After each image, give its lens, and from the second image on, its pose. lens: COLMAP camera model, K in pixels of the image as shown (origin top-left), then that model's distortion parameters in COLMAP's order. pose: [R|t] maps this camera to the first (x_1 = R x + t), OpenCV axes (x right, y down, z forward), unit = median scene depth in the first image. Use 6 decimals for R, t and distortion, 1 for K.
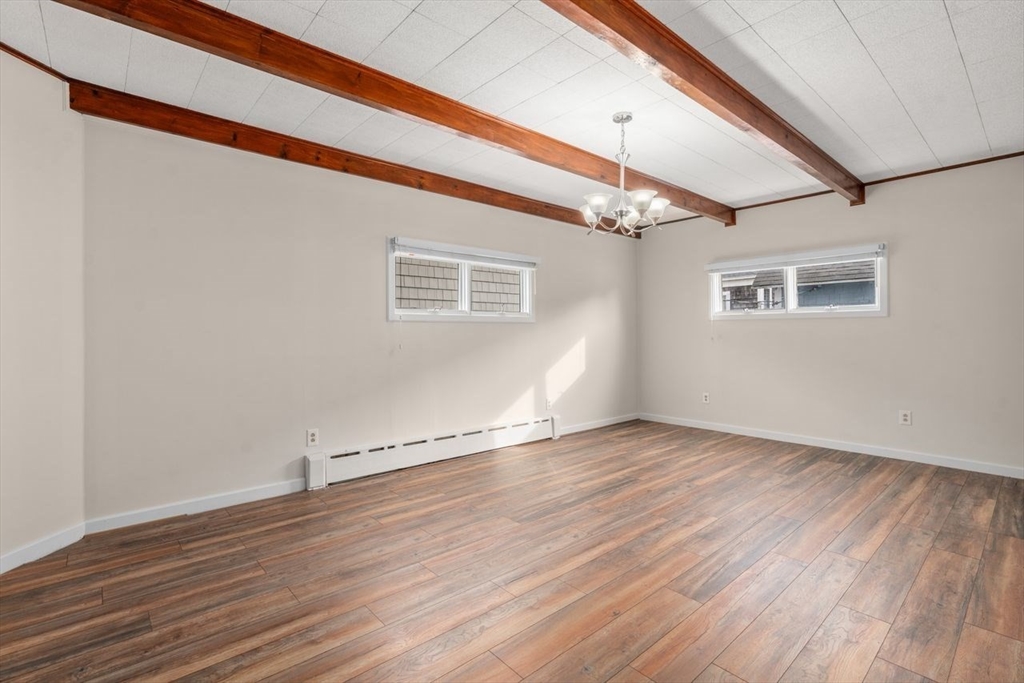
lens RADIAL K [[469.5, 0, 508.6], [0, 469.5, 332.3], [0, 0, 1]] dist [0.000998, 0.000220]
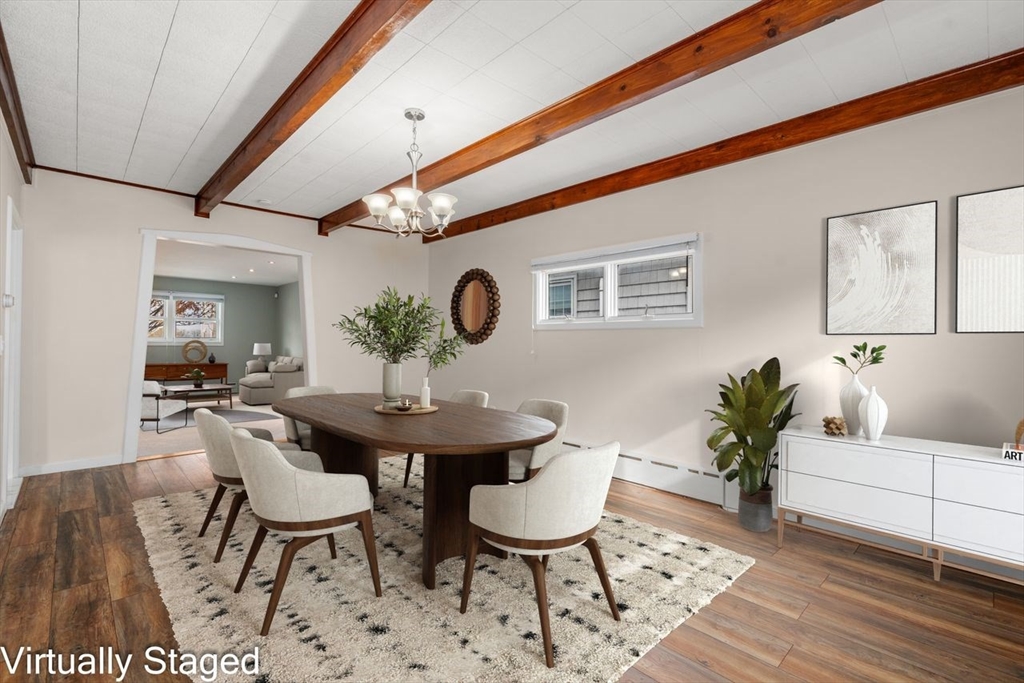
lens RADIAL K [[459.8, 0, 512.0], [0, 459.8, 341.5], [0, 0, 1]] dist [0.000690, -0.000173]
pose [[0.045278, 0.000277, -0.998974, 0.931191], [-0.009678, 0.999953, -0.000161, 0.004805], [0.998928, 0.009675, 0.045278, 0.907660]]
